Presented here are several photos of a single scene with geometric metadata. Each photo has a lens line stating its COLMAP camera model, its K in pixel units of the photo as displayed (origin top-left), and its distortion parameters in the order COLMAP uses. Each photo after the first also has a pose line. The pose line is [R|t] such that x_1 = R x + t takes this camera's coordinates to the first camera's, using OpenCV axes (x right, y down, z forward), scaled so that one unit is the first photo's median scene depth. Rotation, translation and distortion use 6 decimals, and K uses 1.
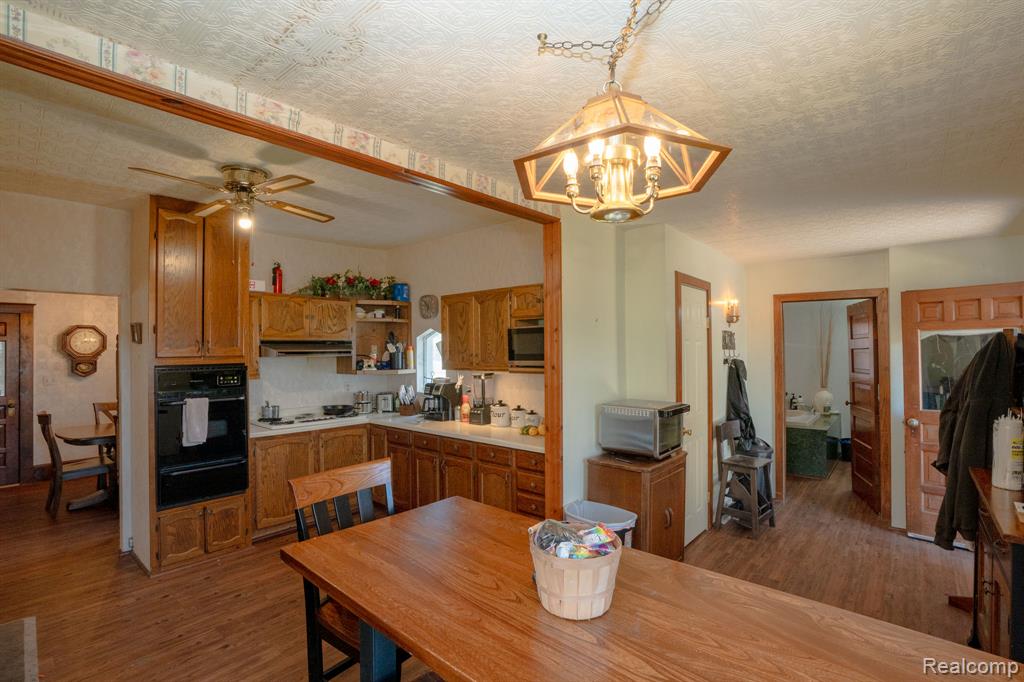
lens RADIAL K [[472.1, 0, 509.2], [0, 472.1, 342.4], [0, 0, 1]] dist [-0.031980, 0.005348]
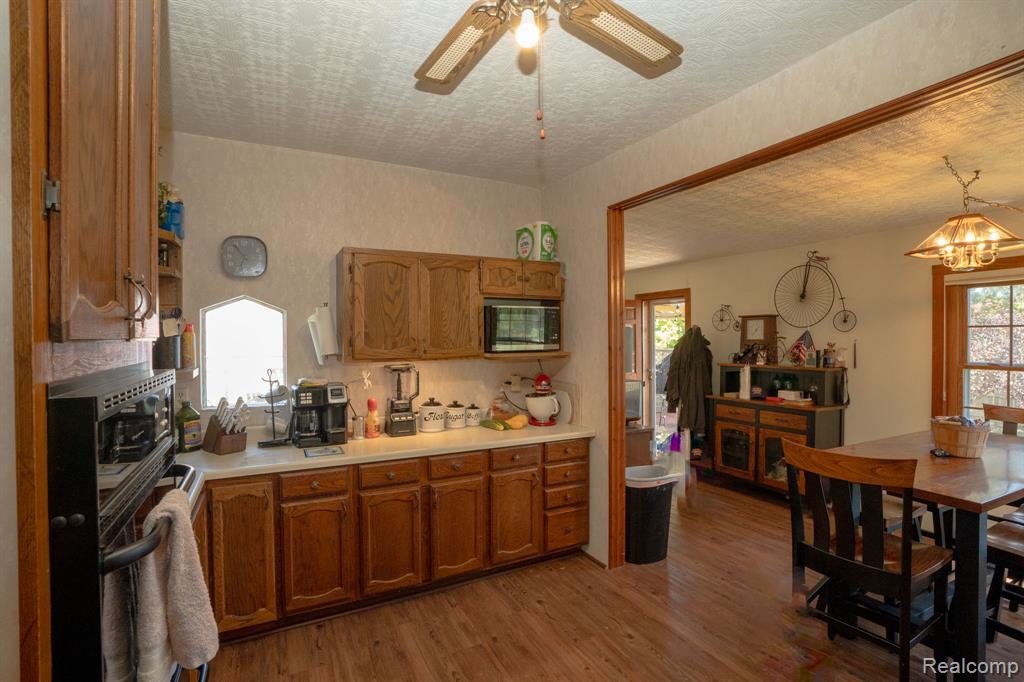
lens RADIAL K [[472.1, 0, 512.0], [0, 472.1, 339.0], [0, 0, 1]] dist [-0.031980, 0.005348]
pose [[0.355070, 0.001027, 0.934839, -0.891324], [-0.009147, 0.999955, 0.002376, 0.028985], [-0.934795, -0.009395, 0.355063, 0.777078]]
